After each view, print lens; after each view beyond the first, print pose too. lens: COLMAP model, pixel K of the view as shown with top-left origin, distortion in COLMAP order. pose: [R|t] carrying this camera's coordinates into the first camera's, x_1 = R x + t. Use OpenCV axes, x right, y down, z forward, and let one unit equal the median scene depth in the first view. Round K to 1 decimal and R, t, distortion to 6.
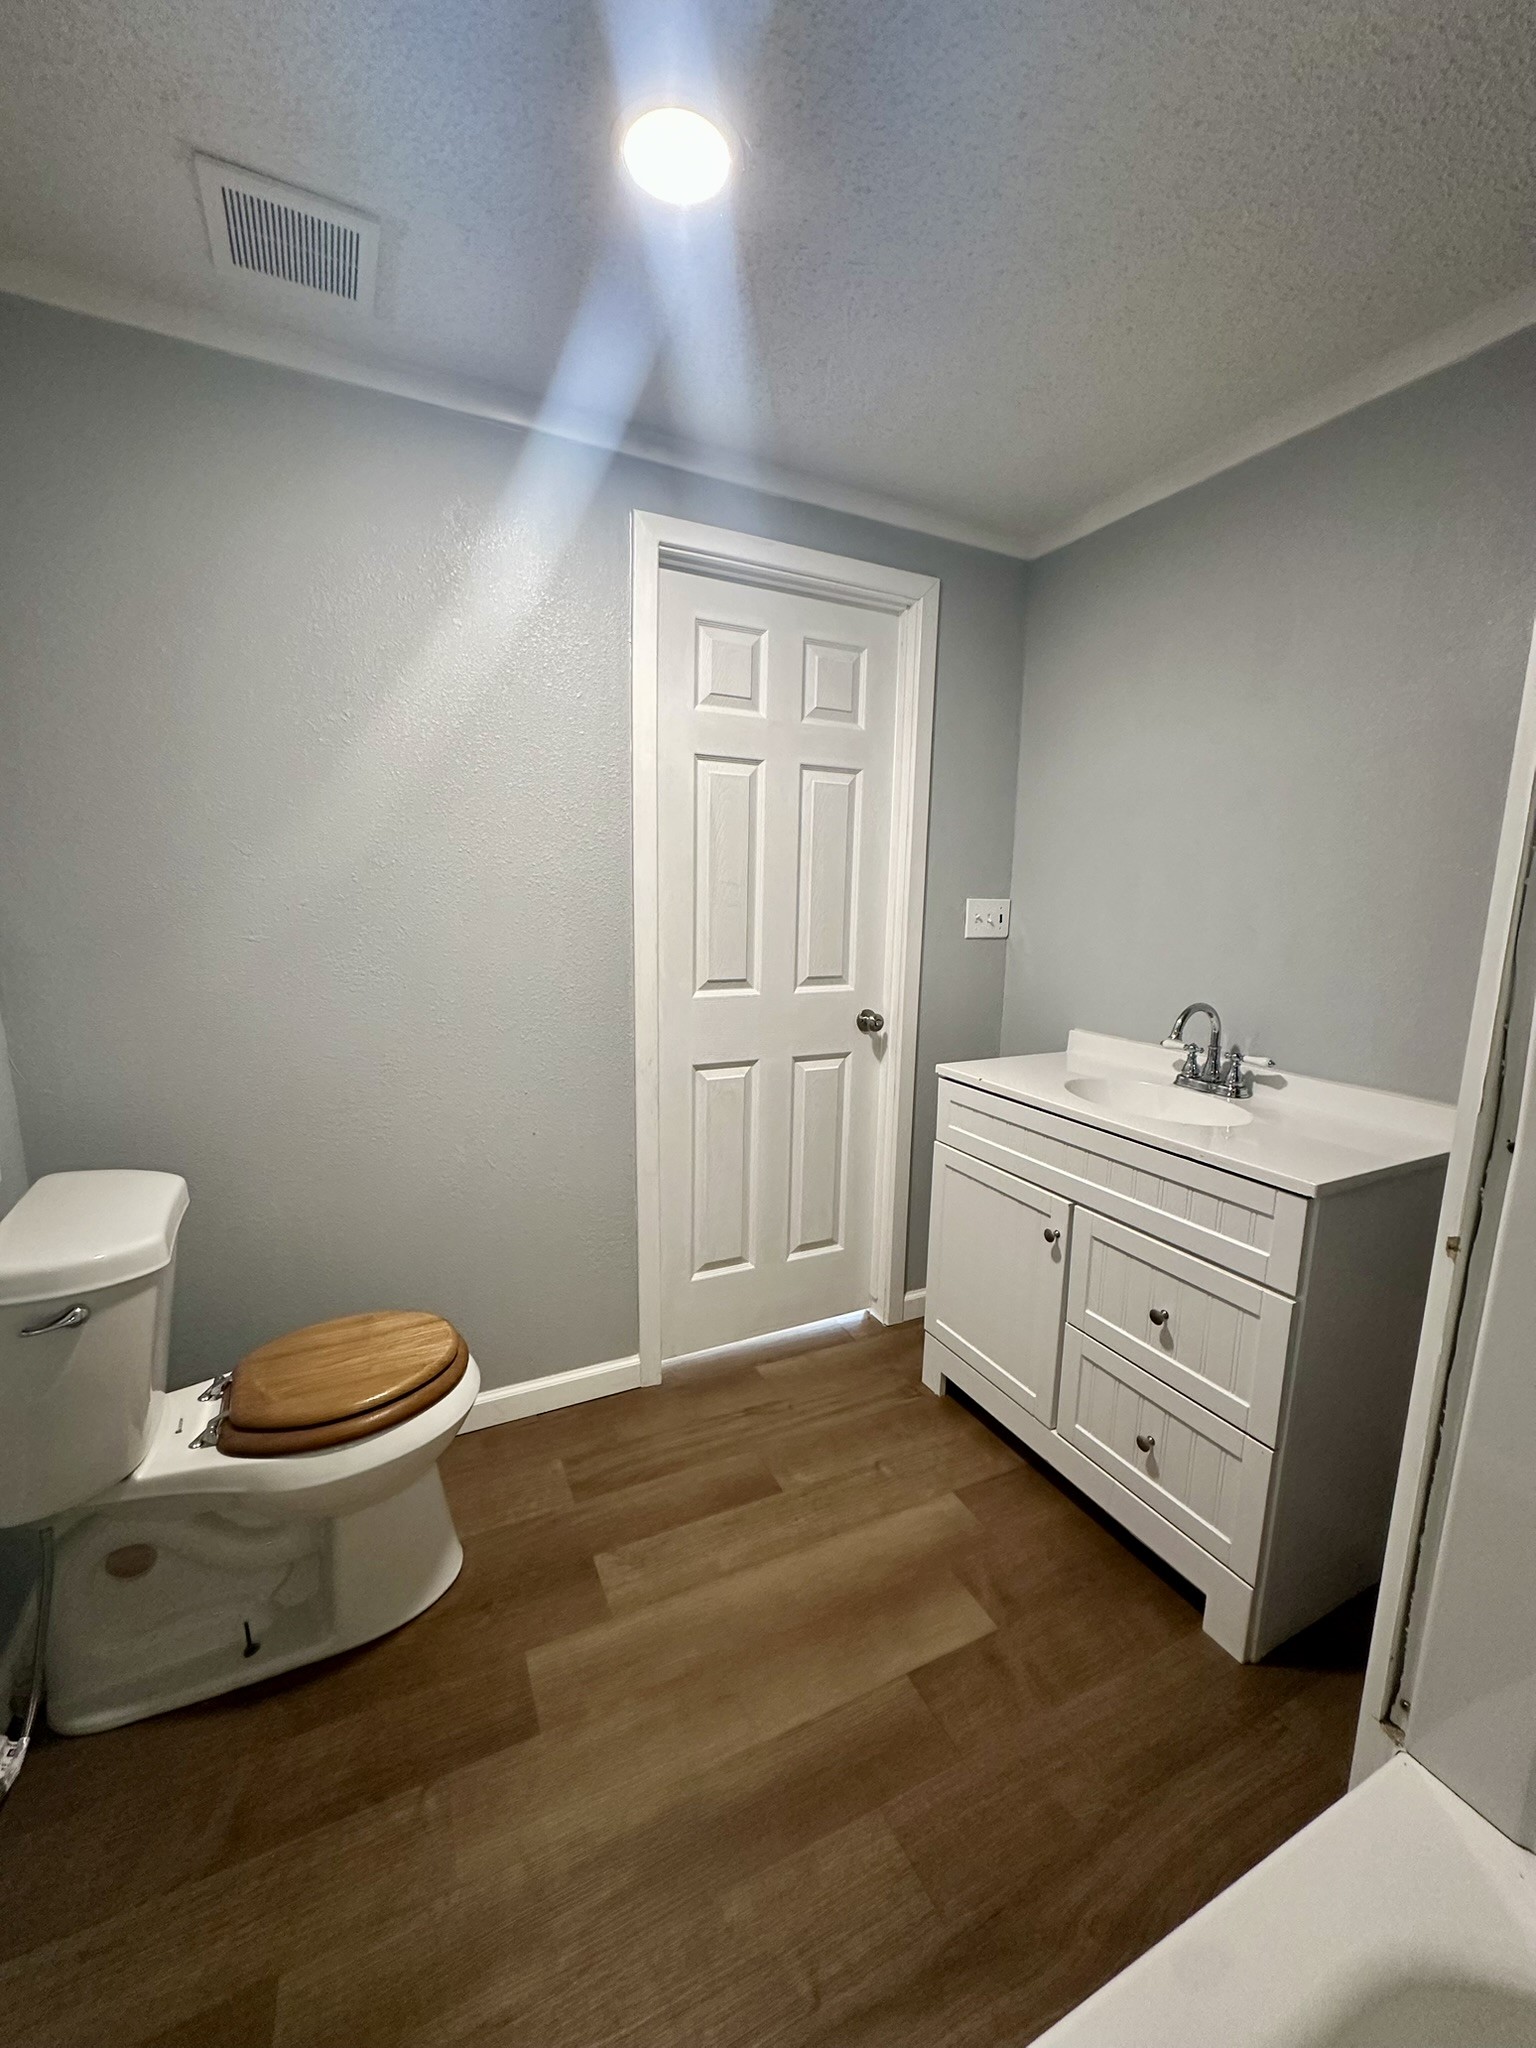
lens RADIAL K [[815.3, 0, 762.2], [0, 815.3, 1023.0], [0, 0, 1]] dist [-0.005772, 0.002351]
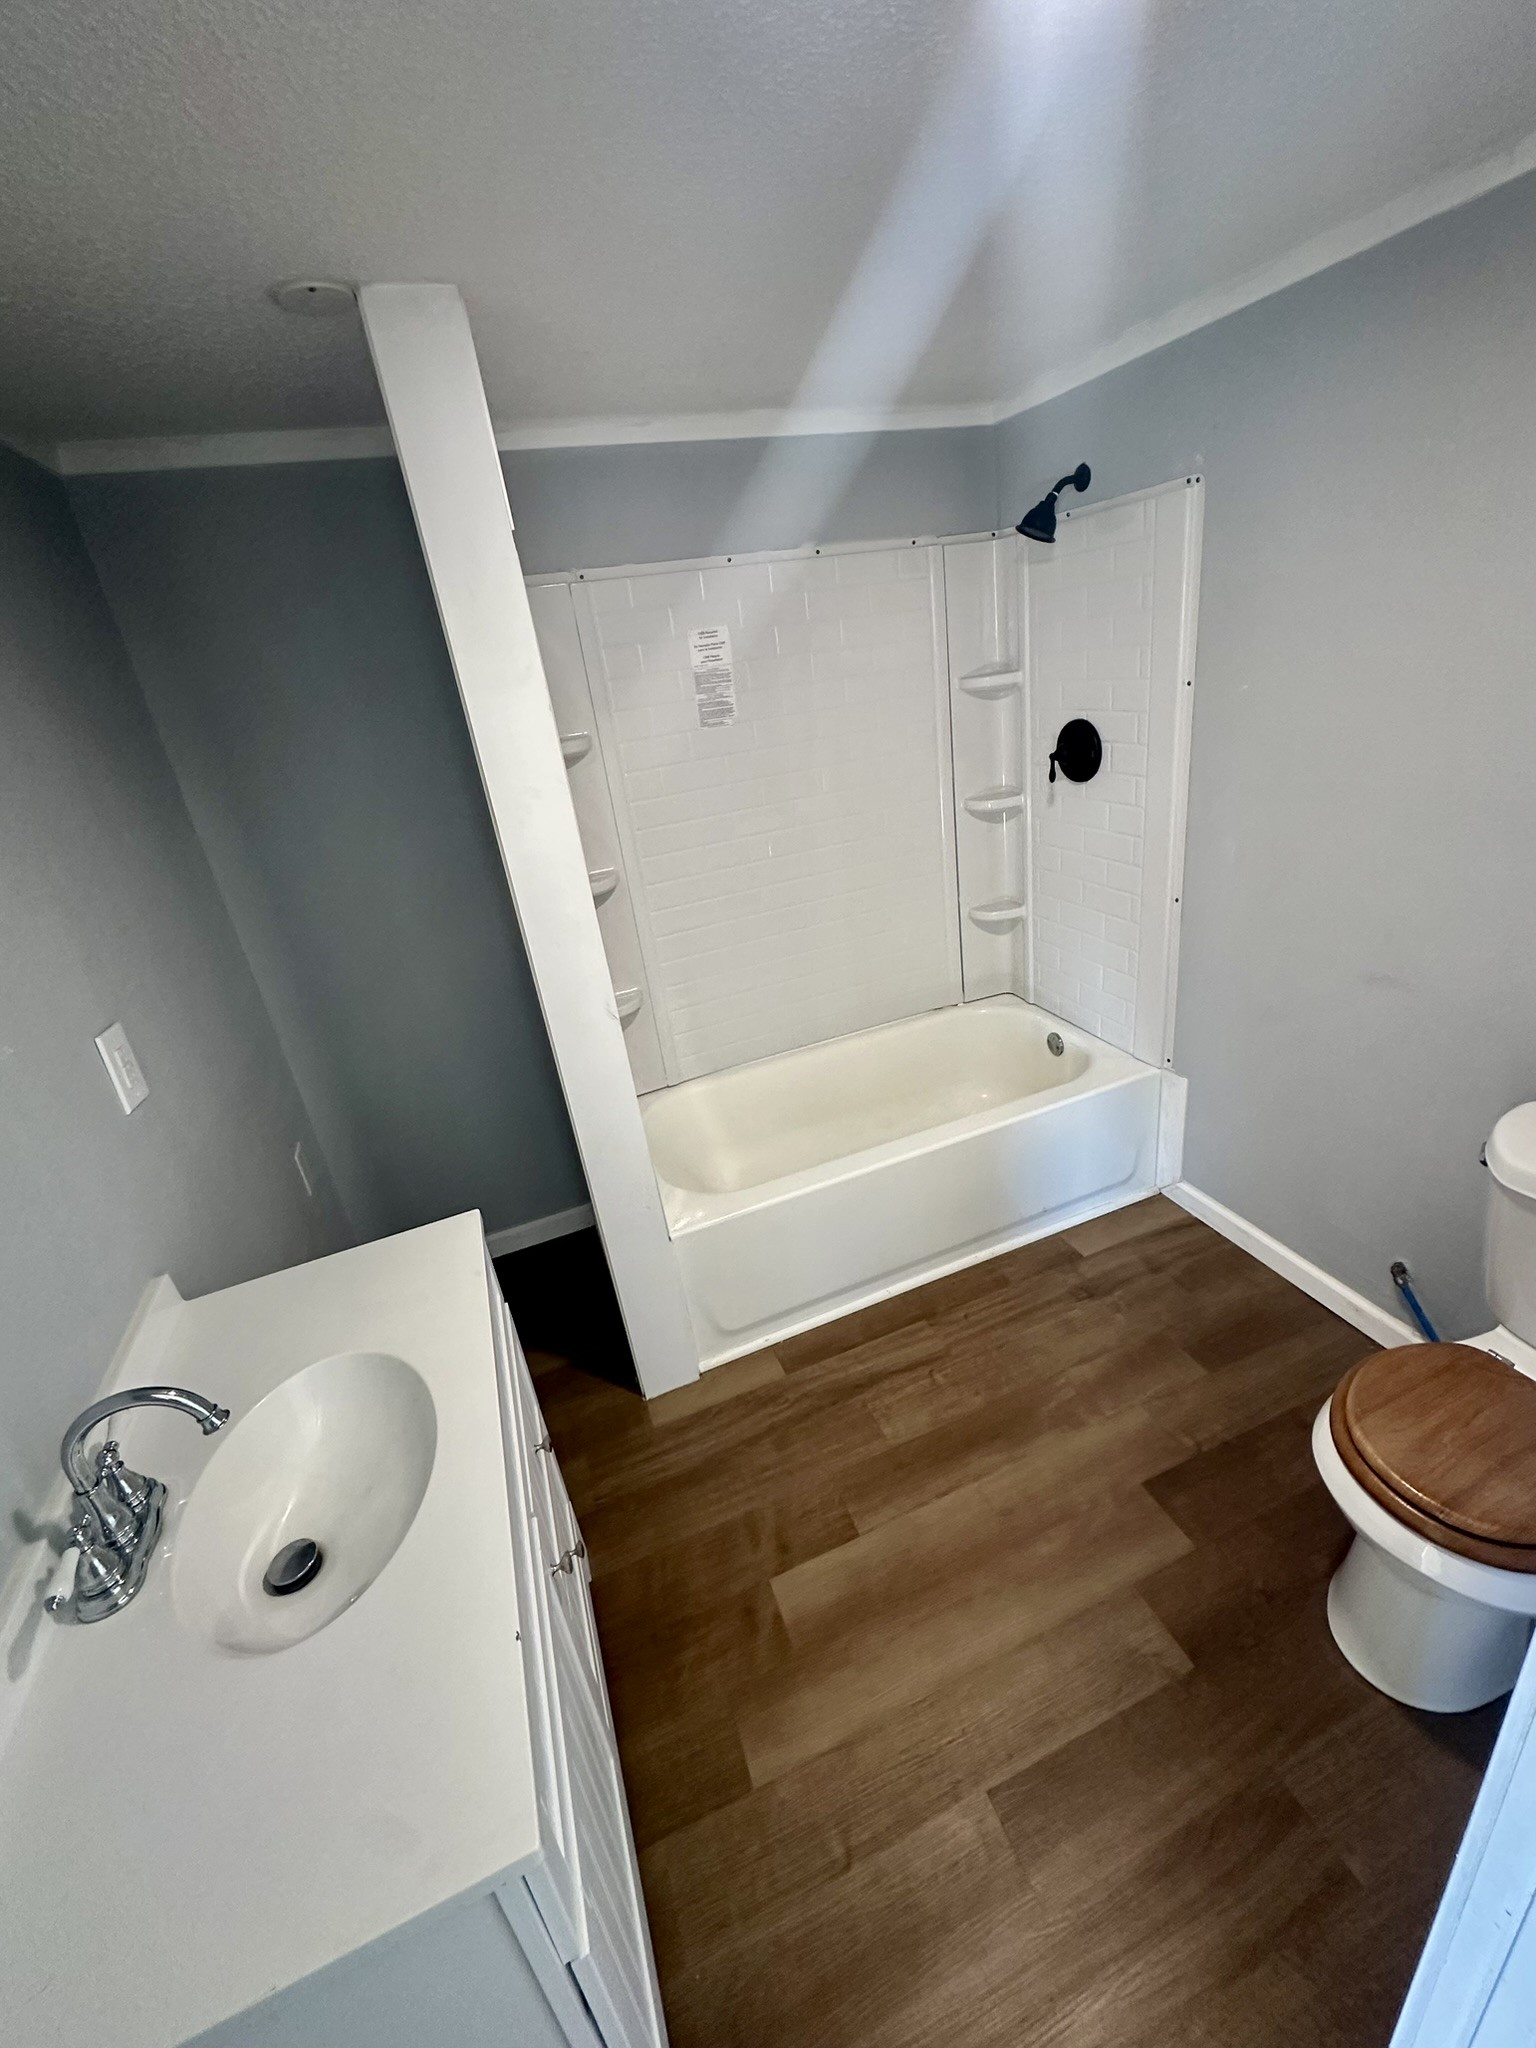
lens RADIAL K [[815.3, 0, 765.8], [0, 815.3, 1025.2], [0, 0, 1]] dist [-0.005772, 0.002351]
pose [[-0.988443, 0.062715, 0.138015, 0.099123], [0.130218, 0.817388, 0.561177, -0.542237], [-0.077617, 0.572663, -0.816108, 1.579880]]
